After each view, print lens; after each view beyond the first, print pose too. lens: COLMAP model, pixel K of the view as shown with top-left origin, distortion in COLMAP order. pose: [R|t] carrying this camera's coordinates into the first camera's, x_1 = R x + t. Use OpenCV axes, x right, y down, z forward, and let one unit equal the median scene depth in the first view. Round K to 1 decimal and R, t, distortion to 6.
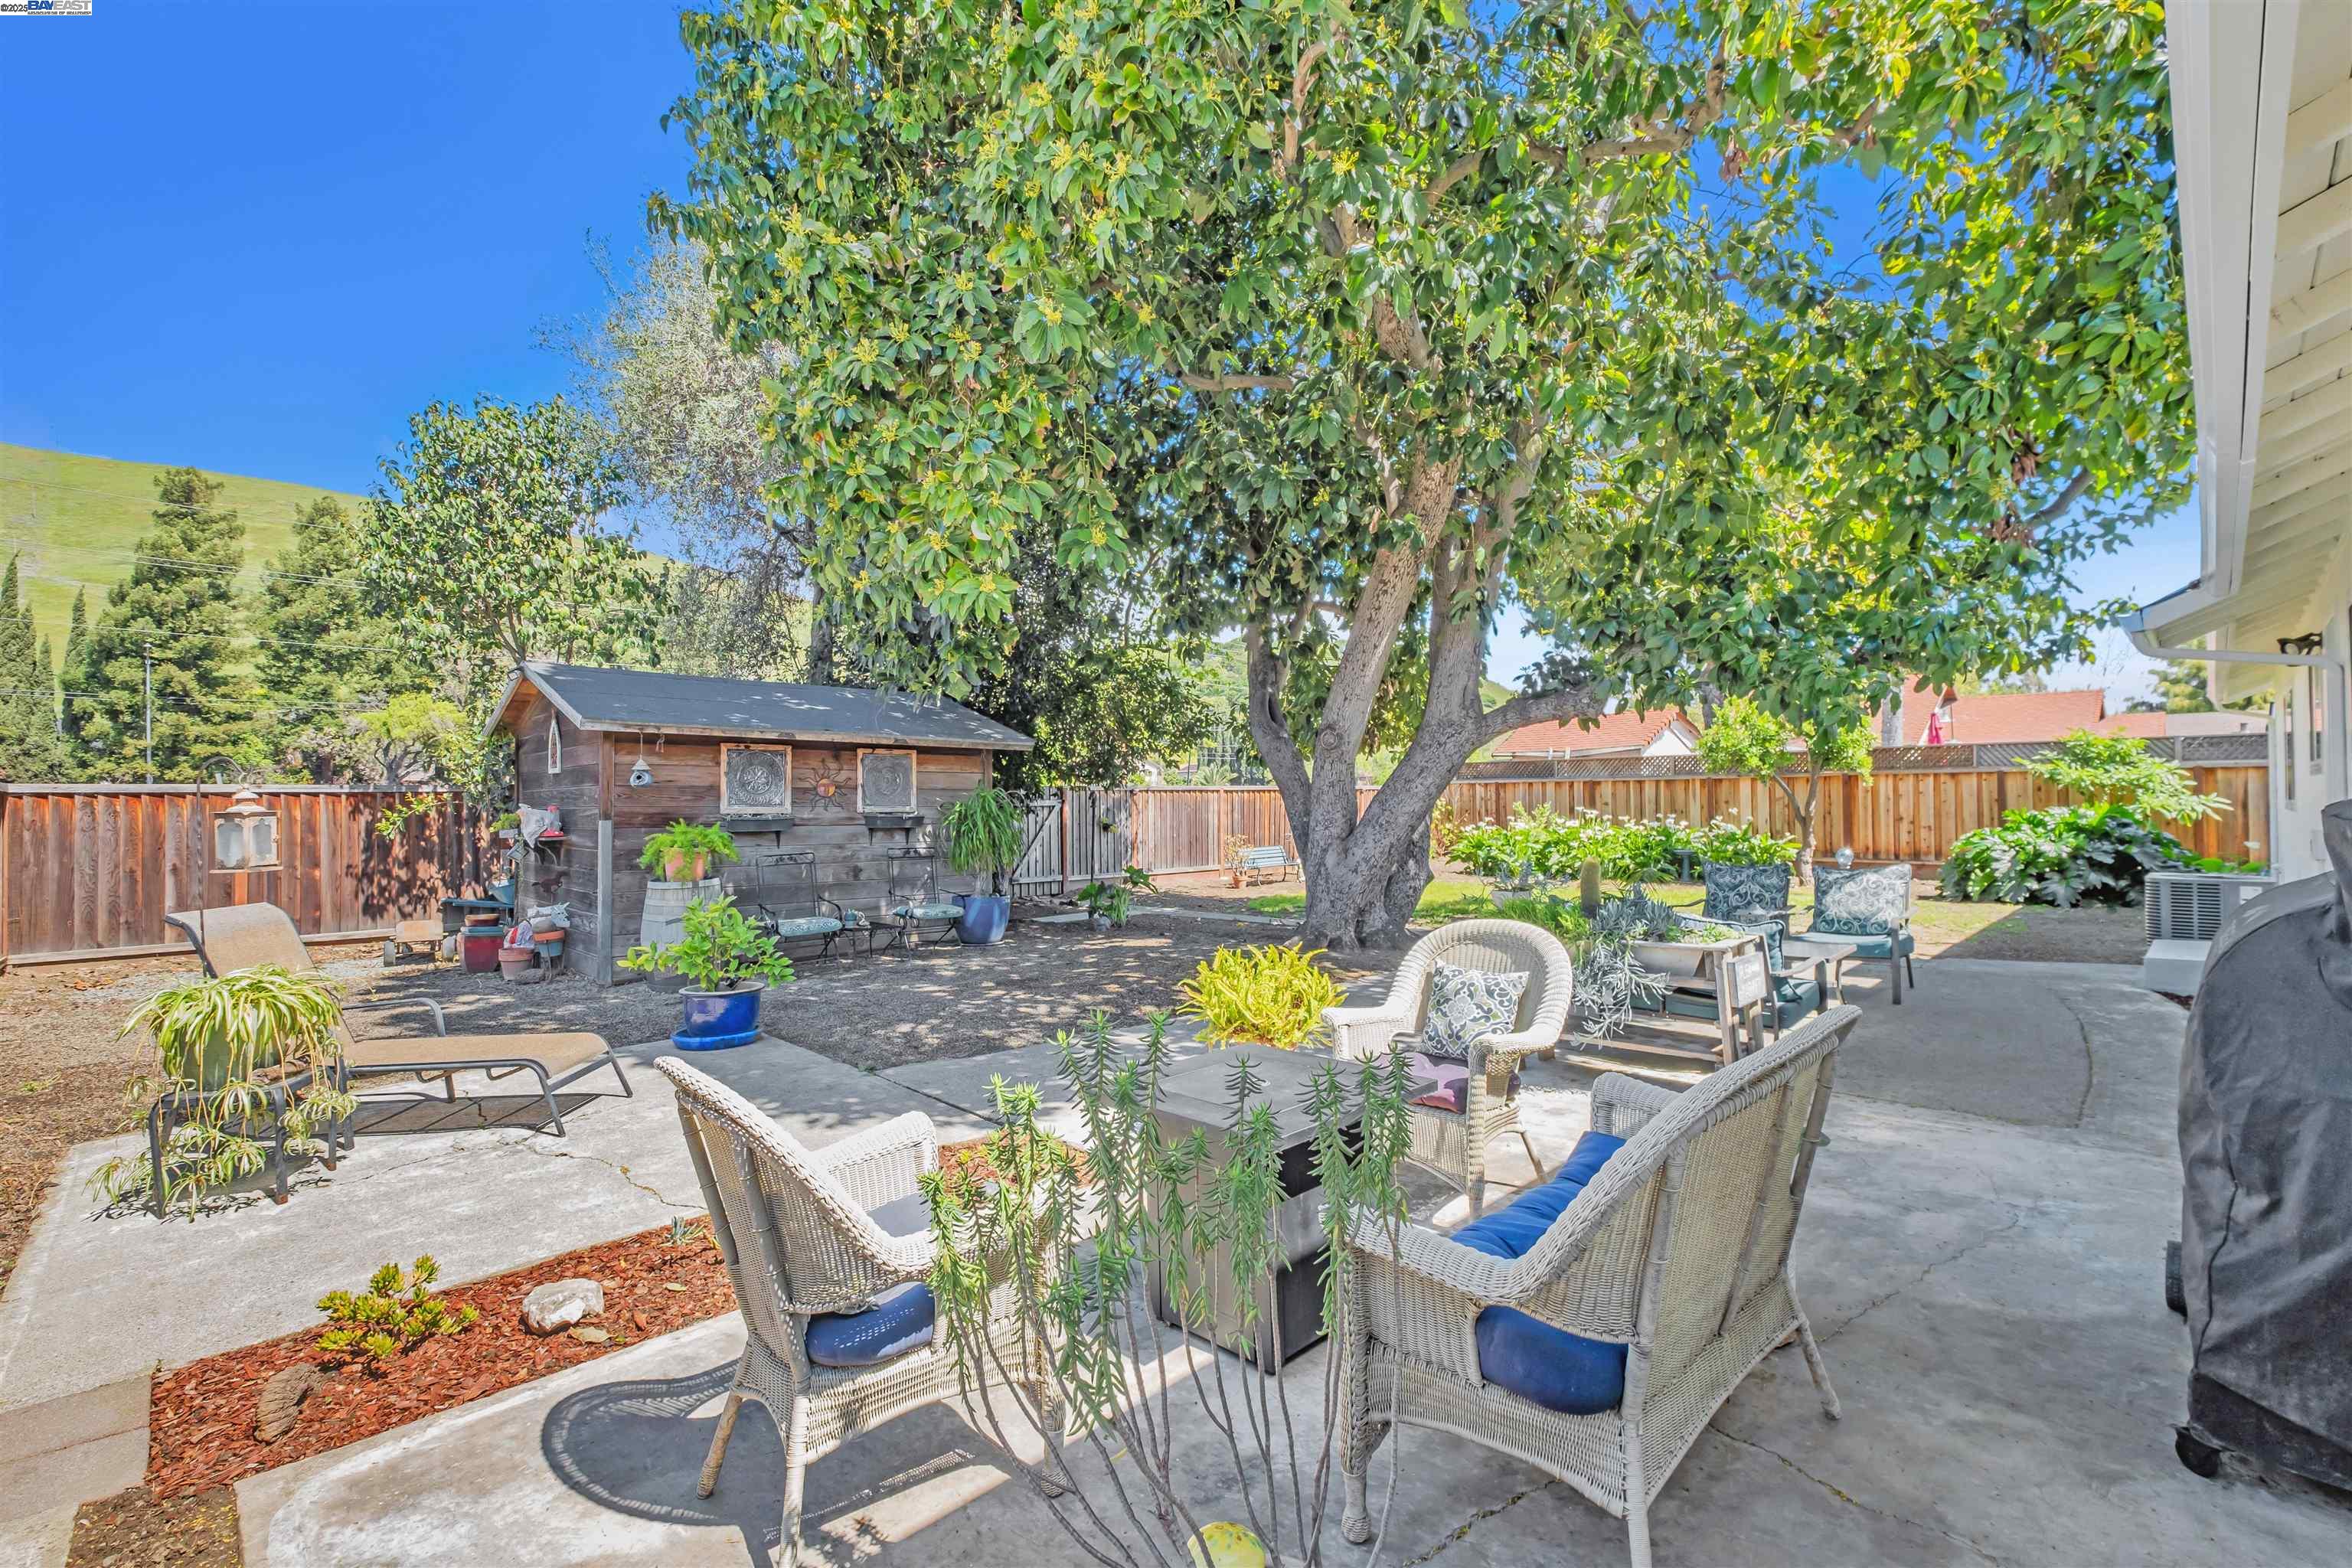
lens RADIAL K [[1023.7, 0, 1174.7], [0, 1023.7, 804.0], [0, 0, 1]] dist [0.002497, -0.001408]
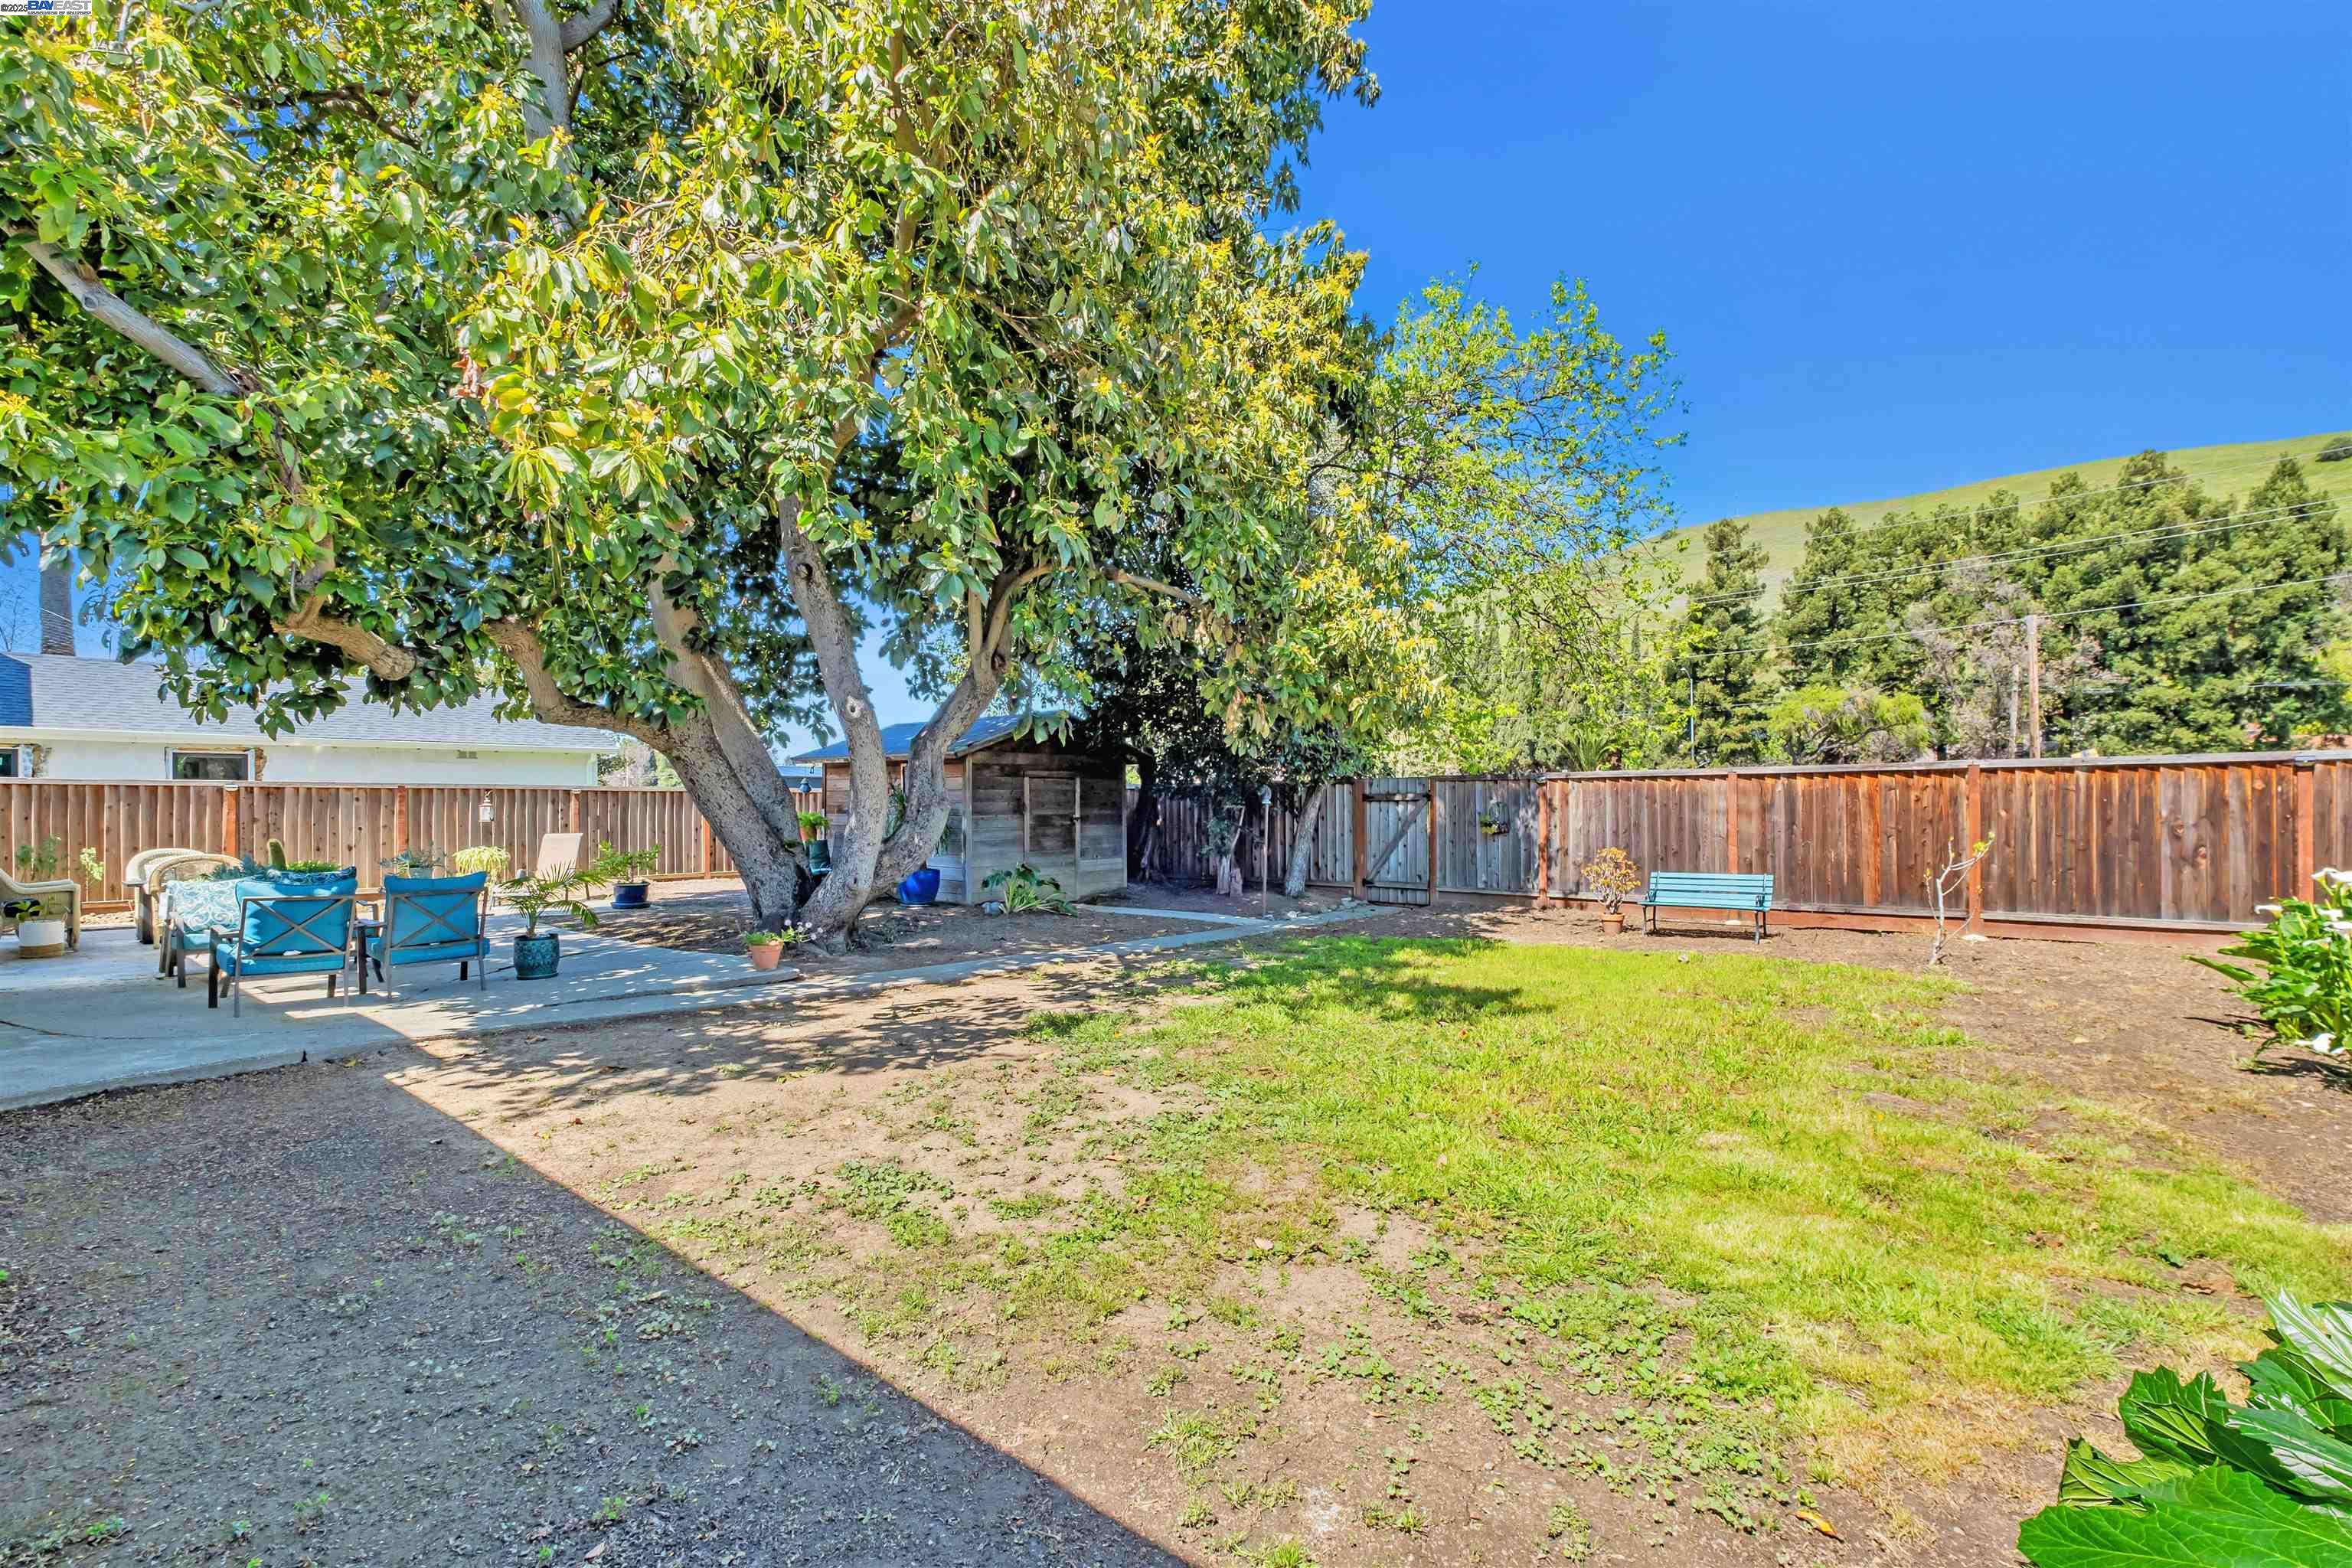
lens RADIAL K [[1023.7, 0, 1163.1], [0, 1023.7, 786.8], [0, 0, 1]] dist [0.002497, -0.001408]
pose [[0.114332, -0.007047, -0.993418, 0.826882], [0.004226, 0.999969, -0.006607, -0.005923], [0.993434, -0.003443, 0.114359, 0.819564]]
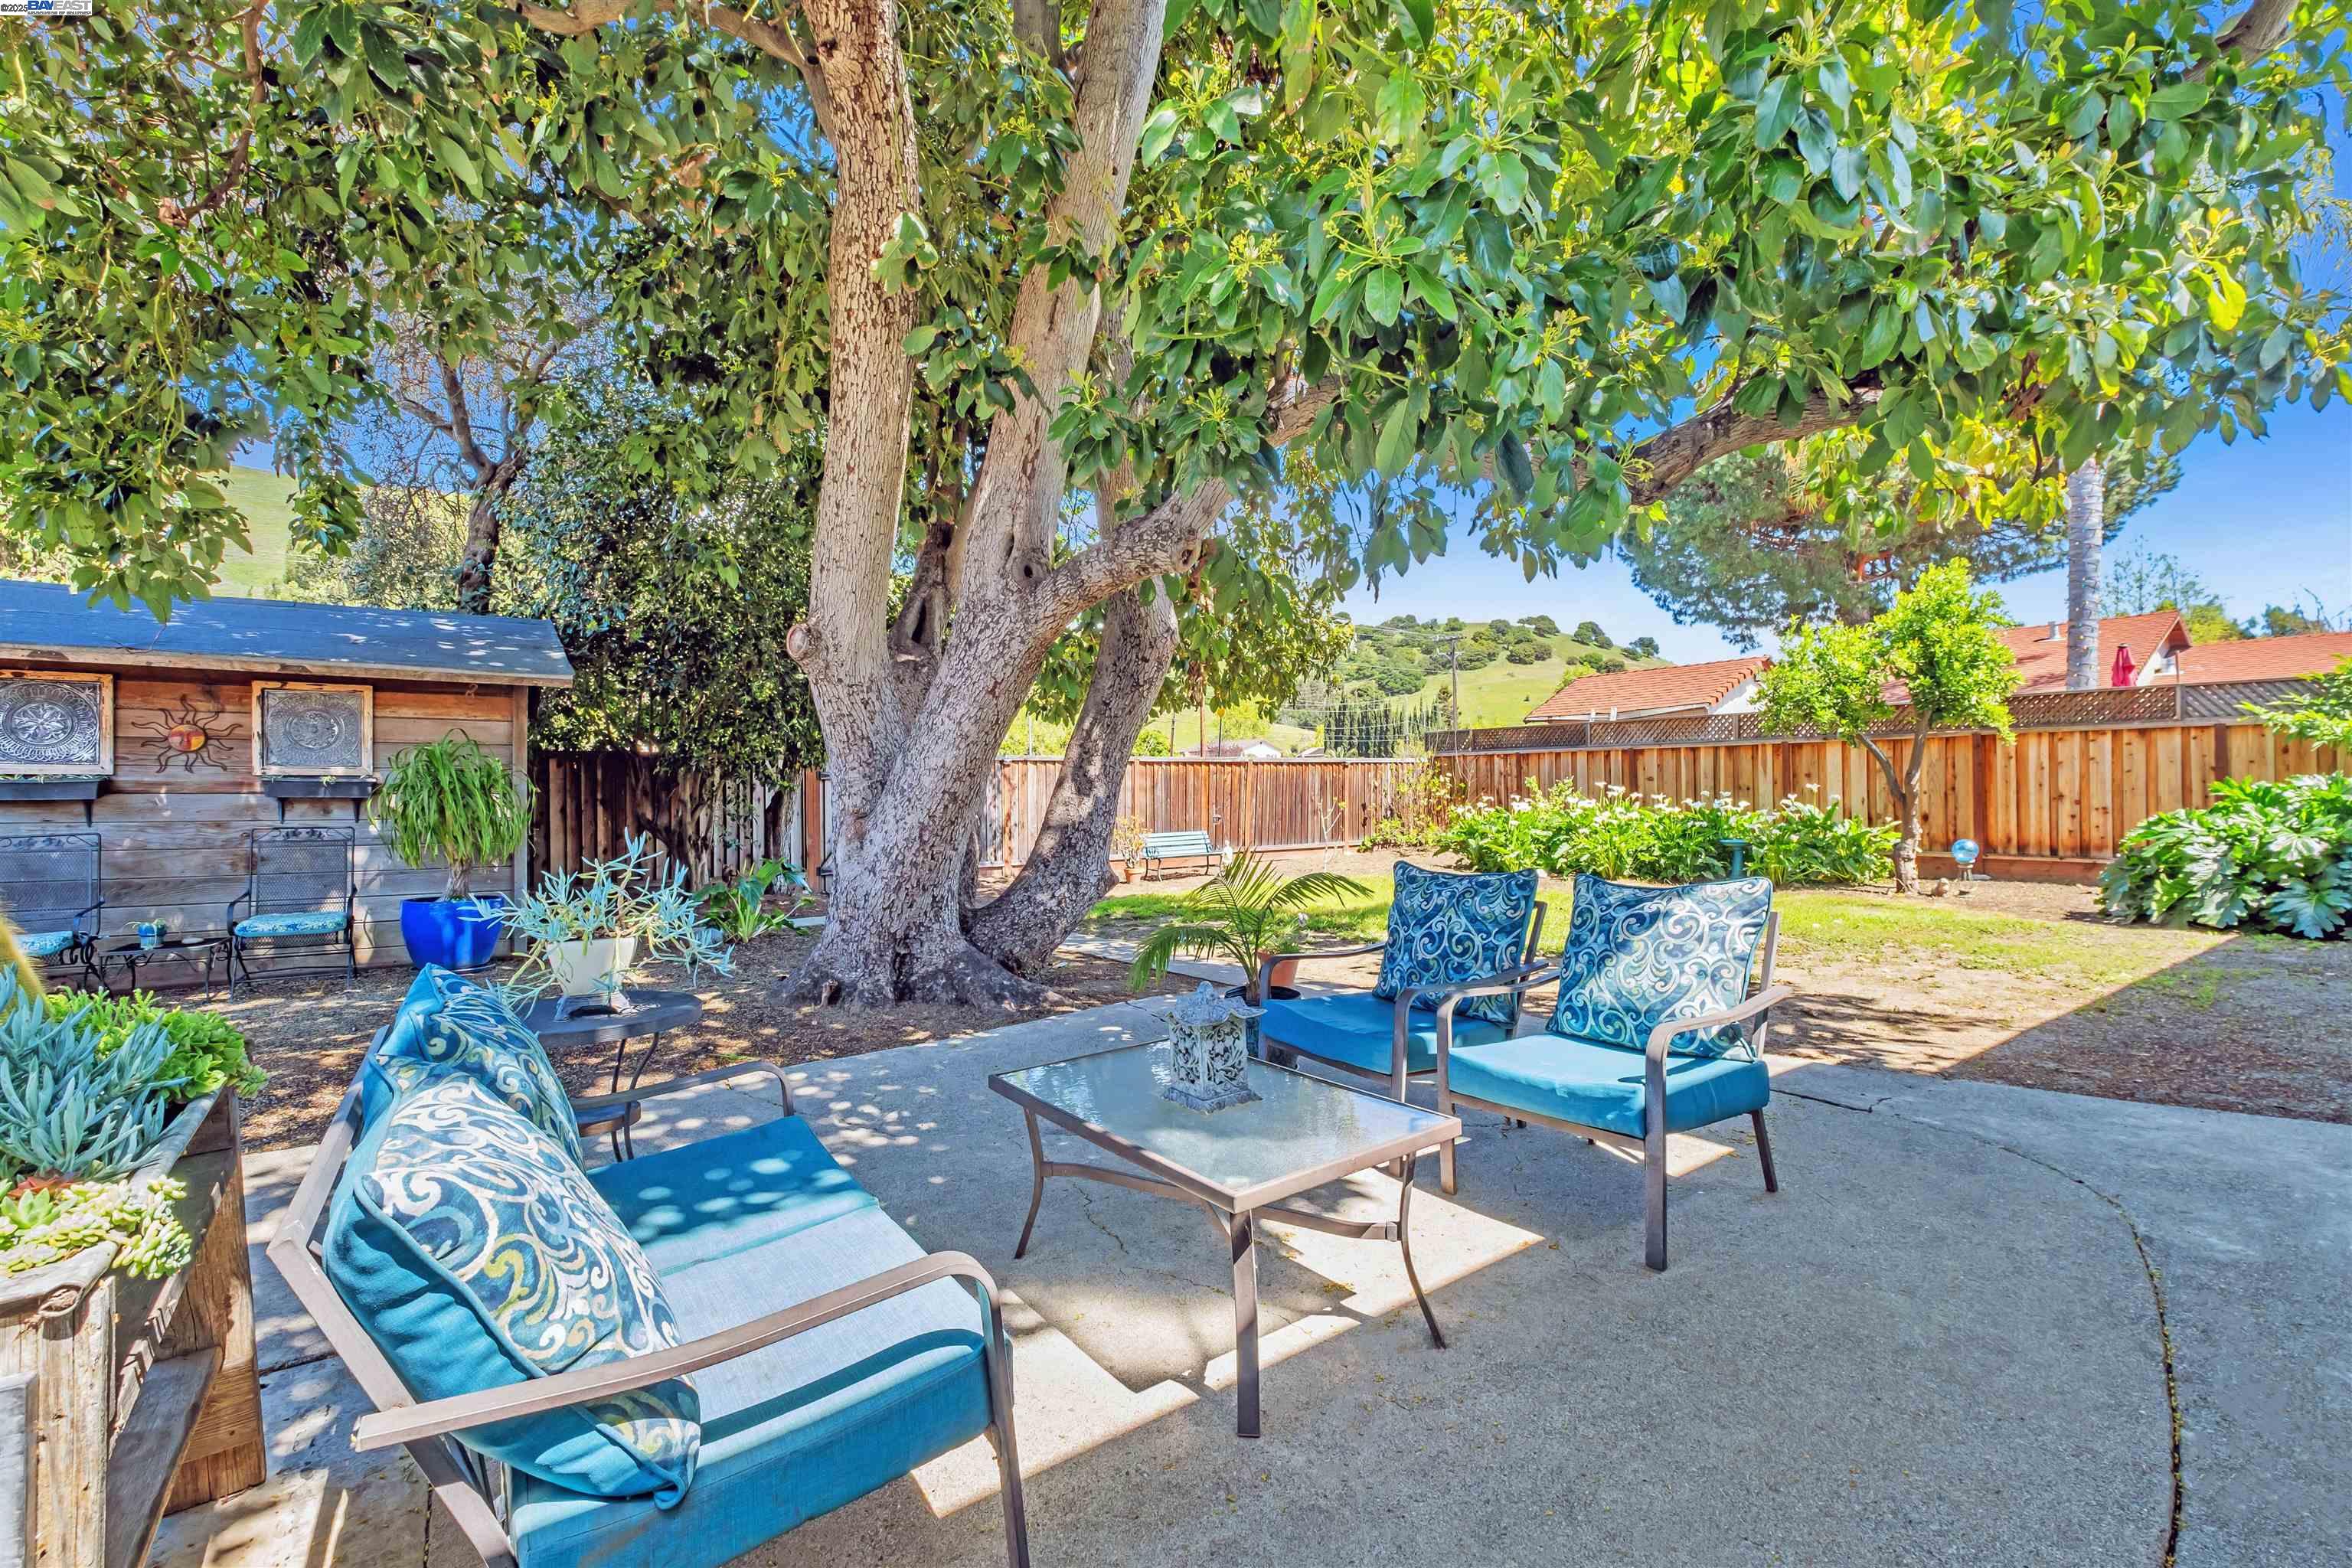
lens RADIAL K [[1023.7, 0, 1177.3], [0, 1023.7, 800.2], [0, 0, 1]] dist [0.002497, -0.001408]
pose [[0.989320, 0.002085, -0.145745, 0.270544], [-0.000579, 0.999946, 0.010378, 0.012008], [0.145759, -0.010183, 0.989268, 0.281649]]
